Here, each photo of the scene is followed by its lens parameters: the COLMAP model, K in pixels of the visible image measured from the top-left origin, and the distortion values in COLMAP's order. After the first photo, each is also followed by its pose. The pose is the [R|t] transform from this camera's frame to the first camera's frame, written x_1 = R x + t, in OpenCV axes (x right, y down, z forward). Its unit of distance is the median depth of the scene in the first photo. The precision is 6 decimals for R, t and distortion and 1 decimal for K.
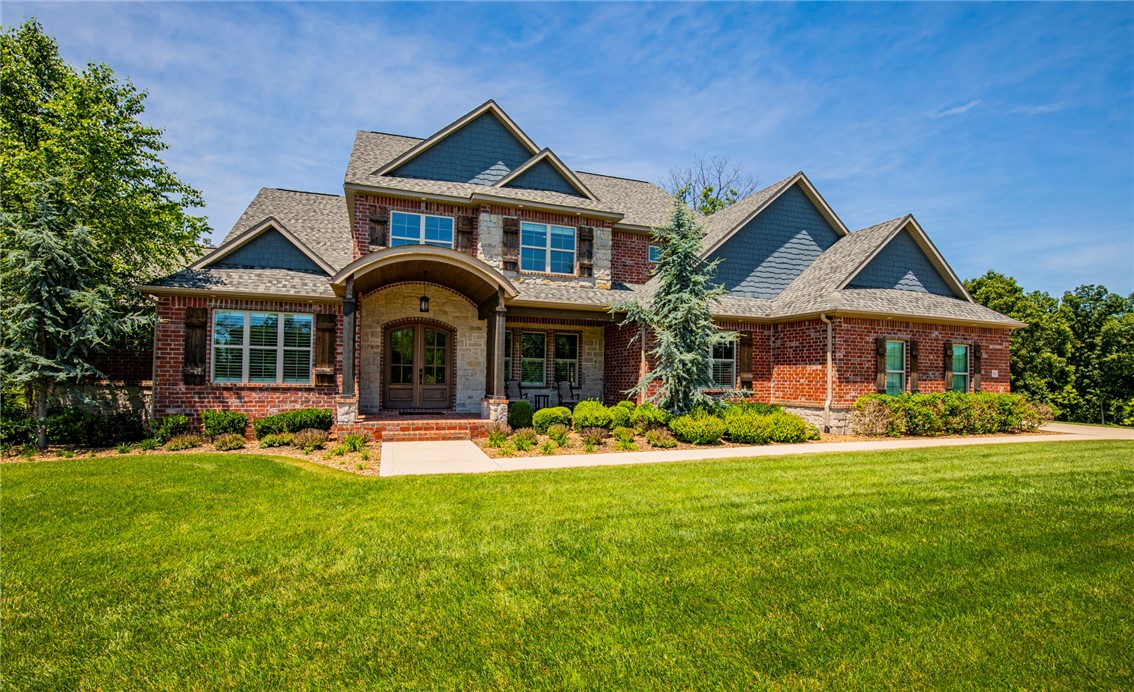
lens RADIAL K [[526.3, 0, 568.0], [0, 526.3, 366.3], [0, 0, 1]] dist [-0.027172, -0.000002]
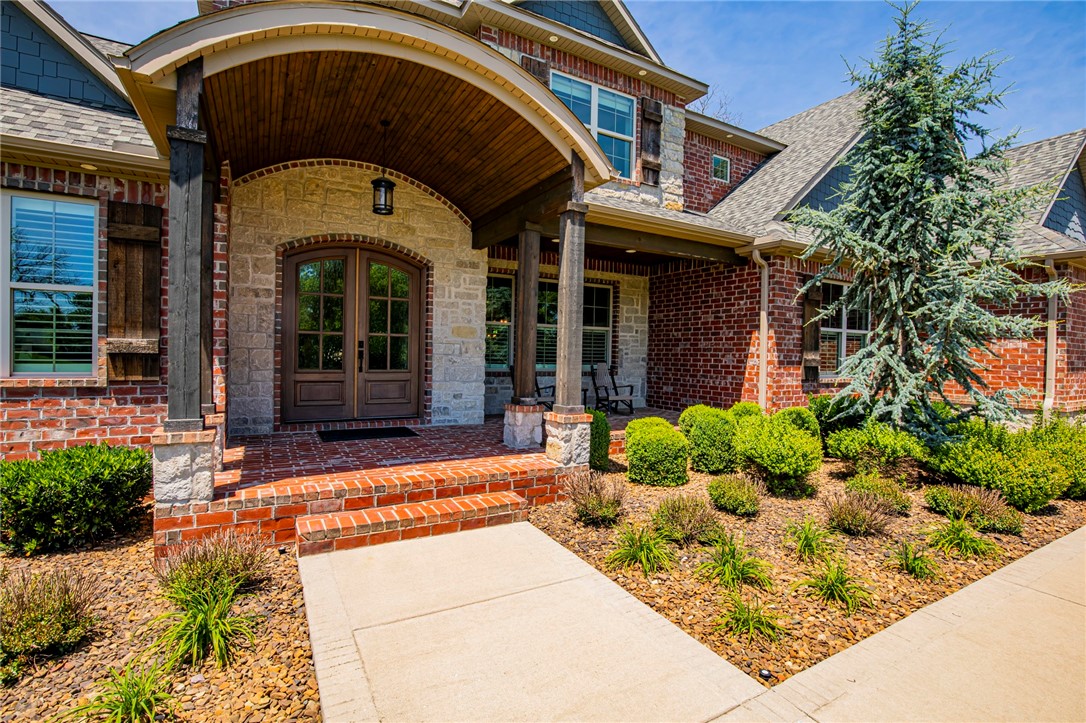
lens RADIAL K [[508.1, 0, 545.6], [0, 508.1, 361.8], [0, 0, 1]] dist [-0.039040, 0.008978]
pose [[0.984130, 0.002524, 0.177429, -0.200838], [-0.010896, 0.998872, 0.046227, 0.000629], [-0.177113, -0.047427, 0.983047, 0.517946]]
